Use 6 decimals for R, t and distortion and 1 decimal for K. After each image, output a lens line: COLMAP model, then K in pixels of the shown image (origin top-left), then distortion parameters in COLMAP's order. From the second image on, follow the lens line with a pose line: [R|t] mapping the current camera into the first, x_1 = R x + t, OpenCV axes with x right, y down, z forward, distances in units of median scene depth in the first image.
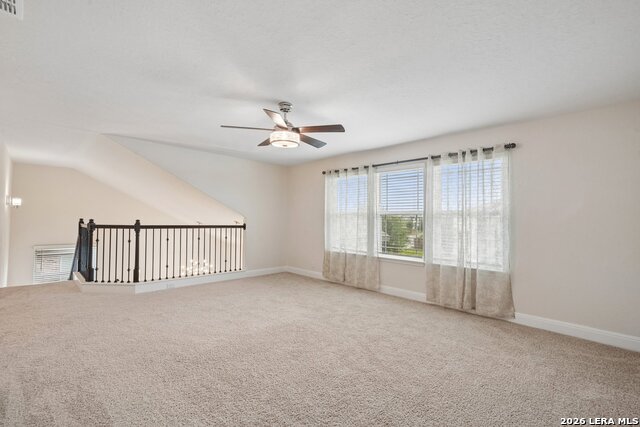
lens RADIAL K [[292.4, 0, 321.2], [0, 292.4, 214.1], [0, 0, 1]] dist [0.010360, 0.001521]
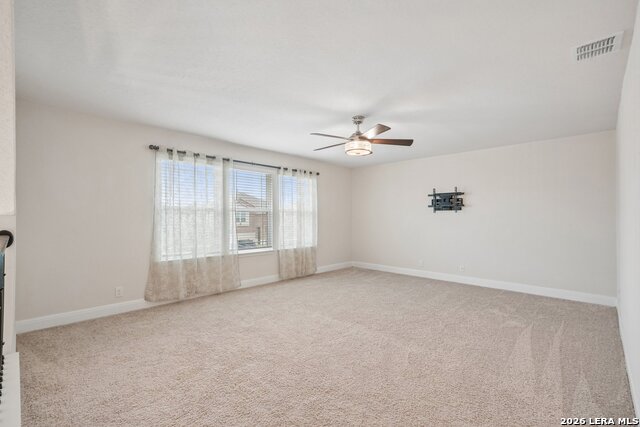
lens RADIAL K [[292.4, 0, 321.1], [0, 292.4, 215.1], [0, 0, 1]] dist [0.010360, 0.001521]
pose [[-0.039407, -0.001614, 0.999222, -0.810424], [-0.013988, 0.999902, 0.001063, 0.010214], [-0.999125, -0.013935, -0.039426, 0.761334]]
